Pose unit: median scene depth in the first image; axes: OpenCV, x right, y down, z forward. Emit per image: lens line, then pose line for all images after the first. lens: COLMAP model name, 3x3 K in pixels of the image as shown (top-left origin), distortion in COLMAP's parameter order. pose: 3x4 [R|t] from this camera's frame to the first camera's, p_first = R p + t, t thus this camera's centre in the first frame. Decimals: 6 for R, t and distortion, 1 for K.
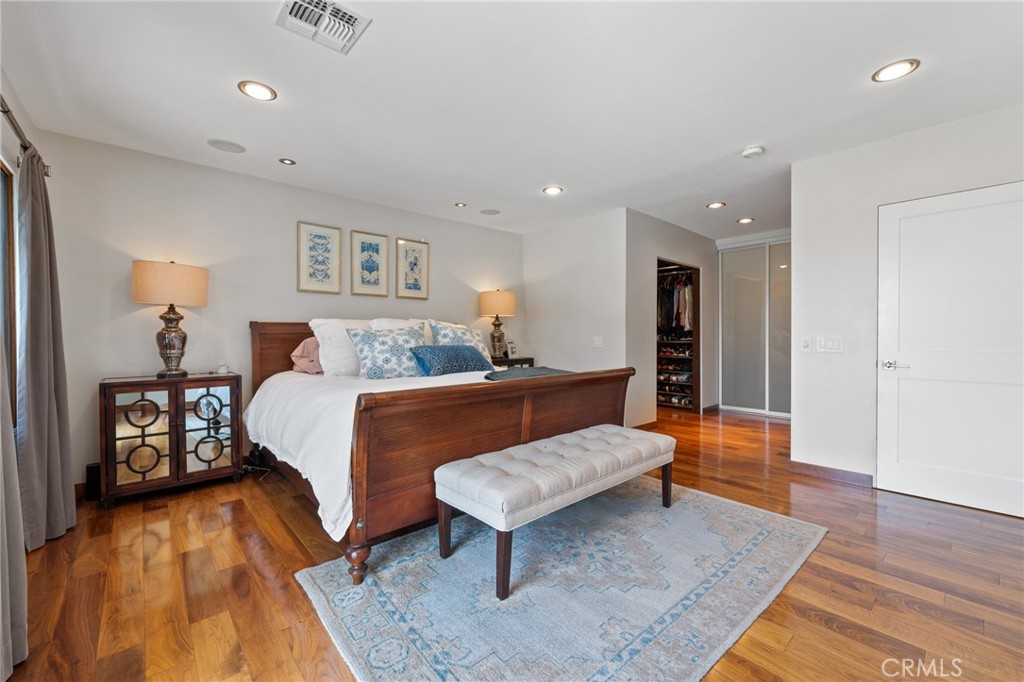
lens RADIAL K [[425.7, 0, 512.1], [0, 425.7, 335.1], [0, 0, 1]] dist [0.000062, -0.000147]
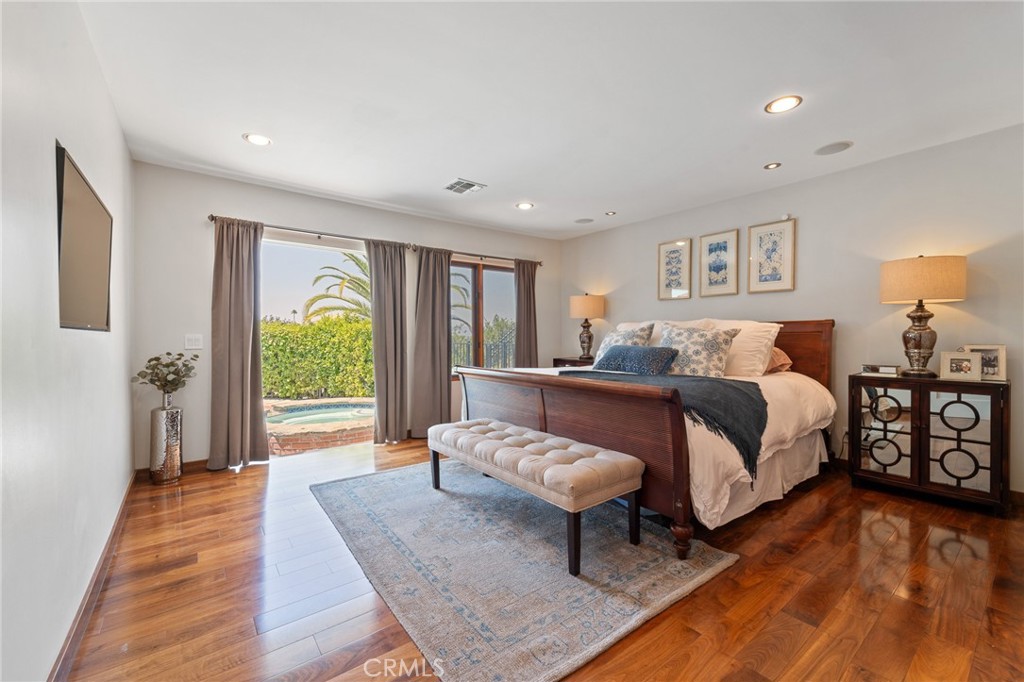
lens RADIAL K [[410.5, 0, 510.9], [0, 410.5, 345.6], [0, 0, 1]] dist [-0.030928, -0.000031]
pose [[-0.081300, 0.026571, -0.996335, 0.621529], [0.003988, 0.999645, 0.026334, -0.002534], [0.996682, -0.001832, -0.081378, 0.560281]]
